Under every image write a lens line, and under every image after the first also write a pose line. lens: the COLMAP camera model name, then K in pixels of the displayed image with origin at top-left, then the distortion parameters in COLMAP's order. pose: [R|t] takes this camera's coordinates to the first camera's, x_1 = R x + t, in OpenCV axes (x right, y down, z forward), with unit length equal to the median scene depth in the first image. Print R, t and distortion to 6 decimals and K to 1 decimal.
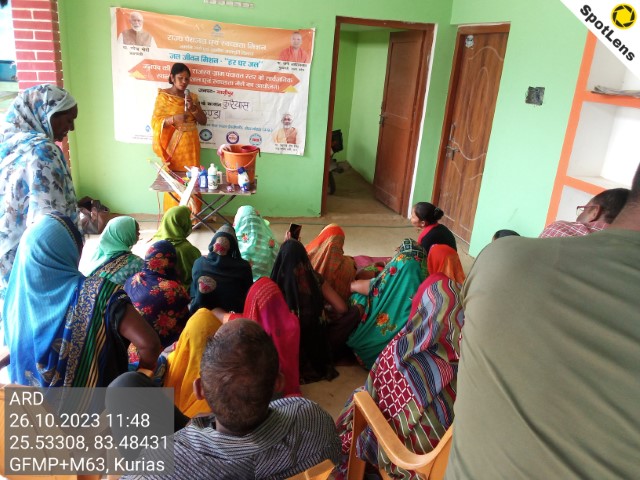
lens RADIAL K [[504.5, 0, 319.3], [0, 504.5, 234.2], [0, 0, 1]] dist [0.094840, -0.166034]
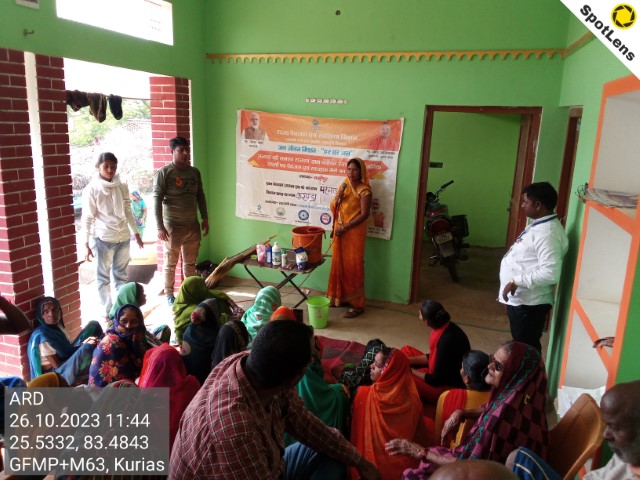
lens RADIAL K [[504.5, 0, 319.3], [0, 504.5, 234.2], [0, 0, 1]] dist [0.094840, -0.166034]
pose [[0.852874, 0.074172, -0.516822, 0.387831], [-0.144336, 0.984777, -0.096857, -0.054623], [0.501770, 0.157203, 0.850596, 0.093747]]
